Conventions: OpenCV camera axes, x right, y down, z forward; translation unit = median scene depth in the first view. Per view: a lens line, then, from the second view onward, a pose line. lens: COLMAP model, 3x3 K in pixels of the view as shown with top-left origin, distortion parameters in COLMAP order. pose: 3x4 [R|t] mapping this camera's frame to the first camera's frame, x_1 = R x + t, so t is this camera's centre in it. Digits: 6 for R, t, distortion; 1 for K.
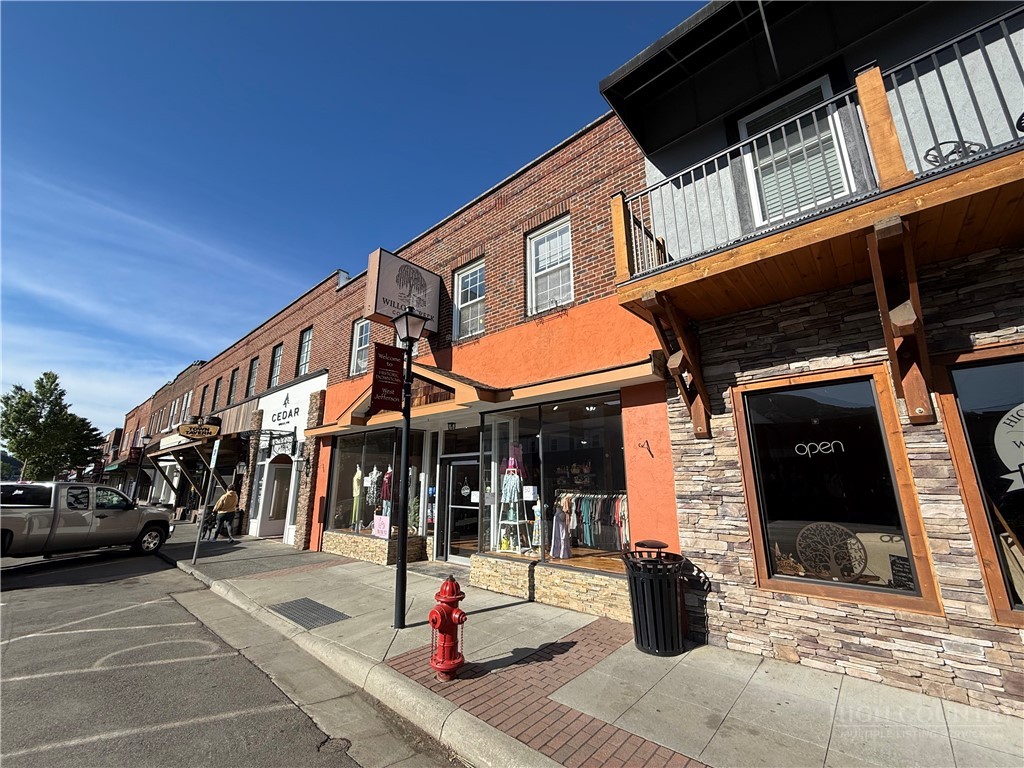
lens RADIAL K [[407.7, 0, 508.3], [0, 407.7, 380.3], [0, 0, 1]] dist [-0.001993, 0.001204]
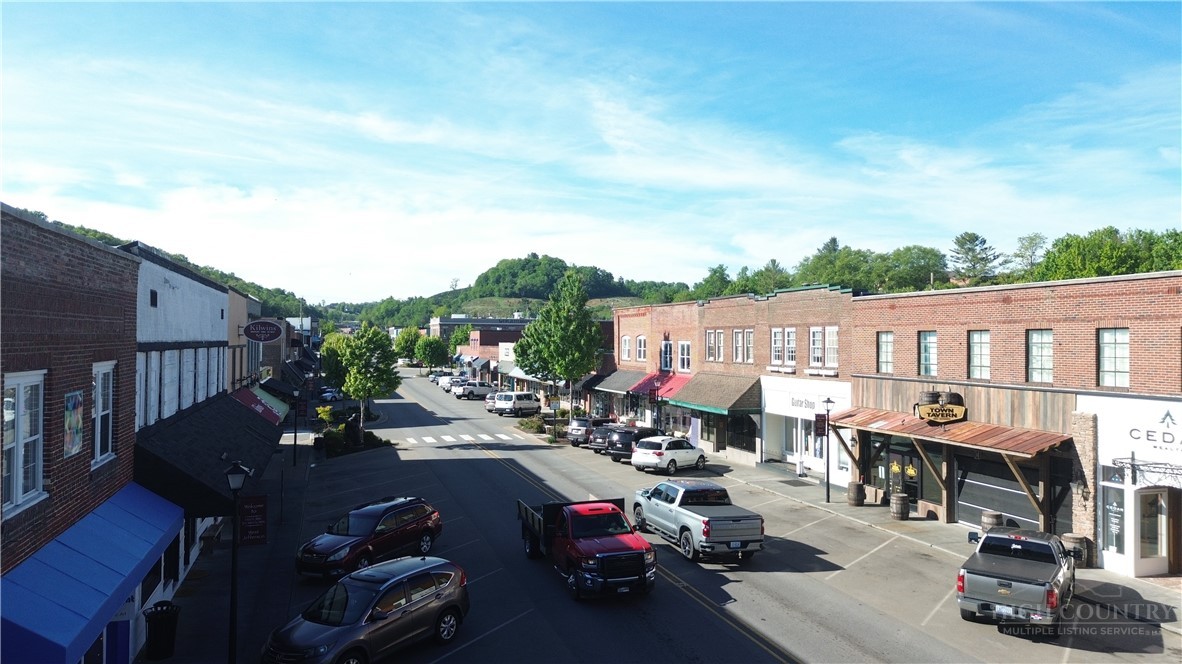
lens RADIAL K [[829.7, 0, 592.7], [0, 829.7, 329.3], [0, 0, 1]] dist [0.045935, -0.029984]
pose [[0.851162, -0.002543, -0.524897, -1.754871], [0.122139, 0.973499, 0.193341, -1.549445], [0.510496, -0.228675, 0.828916, -2.352079]]
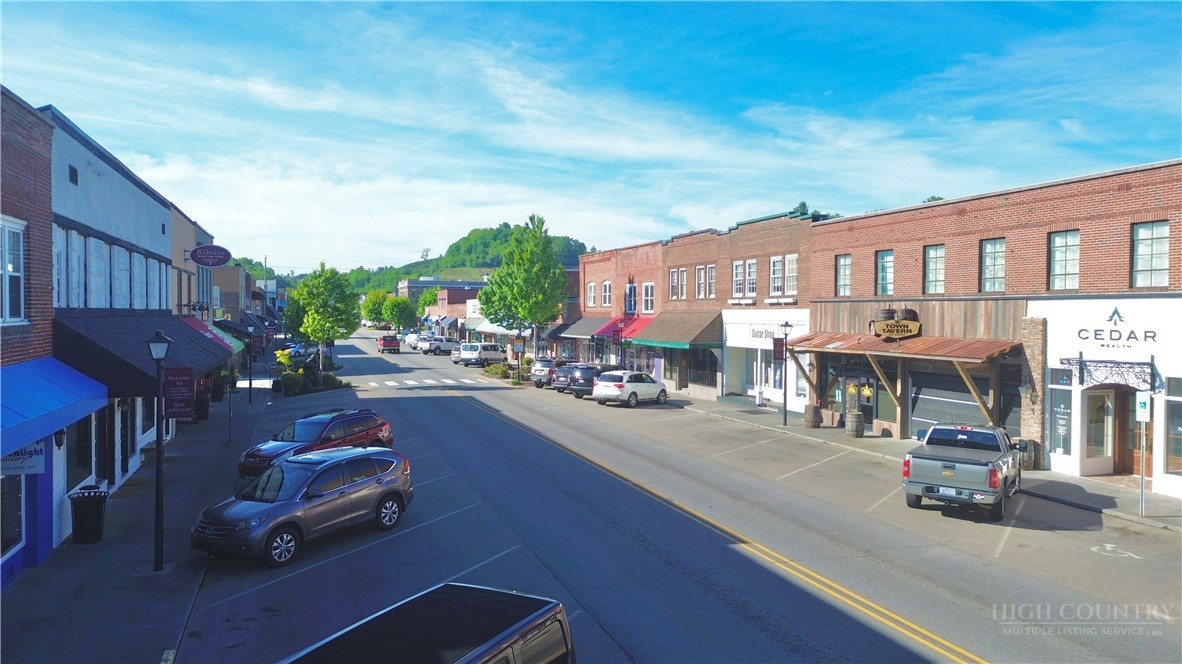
lens RADIAL K [[828.6, 0, 592.5], [0, 828.6, 327.1], [0, 0, 1]] dist [0.064484, -0.052703]
pose [[0.867956, 0.012831, -0.496475, -1.691585], [0.117168, 0.966158, 0.229806, -1.156827], [0.482622, -0.257633, 0.837079, -2.319622]]
